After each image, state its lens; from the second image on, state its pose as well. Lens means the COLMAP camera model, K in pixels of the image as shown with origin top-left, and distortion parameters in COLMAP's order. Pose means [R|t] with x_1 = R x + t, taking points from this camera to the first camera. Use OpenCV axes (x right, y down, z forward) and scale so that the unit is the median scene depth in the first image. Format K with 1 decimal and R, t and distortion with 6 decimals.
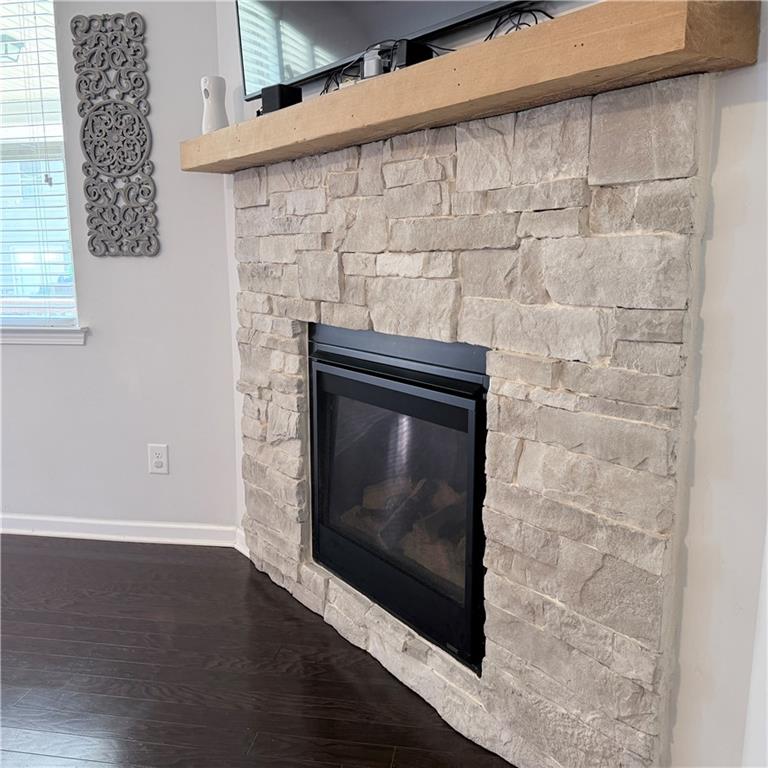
lens RADIAL K [[715.4, 0, 376.2], [0, 715.4, 381.0], [0, 0, 1]] dist [0.050491, 0.000000]
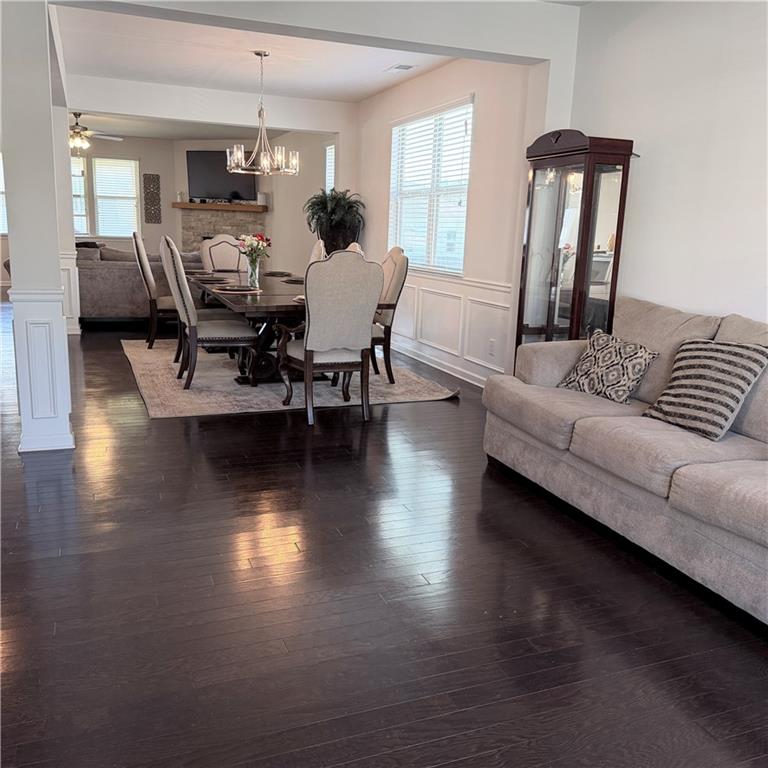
lens RADIAL K [[715.4, 0, 354.1], [0, 715.4, 379.5], [0, 0, 1]] dist [0.050491, 0.000000]
pose [[0.852383, -0.076825, 0.517244, -2.948295], [0.051271, 0.996661, 0.063540, 1.046450], [-0.520399, -0.027640, 0.853476, -6.352544]]
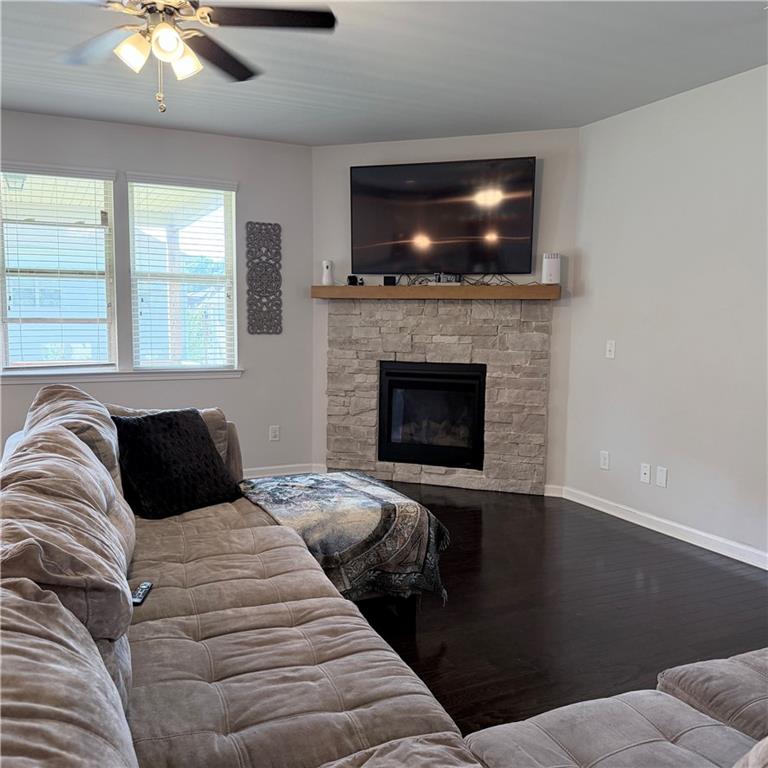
lens RADIAL K [[715.4, 0, 378.5], [0, 715.4, 390.3], [0, 0, 1]] dist [0.050491, 0.000000]
pose [[0.810998, -0.044147, 0.583380, -2.149270], [0.086020, 0.995310, -0.044263, 0.176921], [-0.578690, 0.086079, 0.810992, -1.394233]]
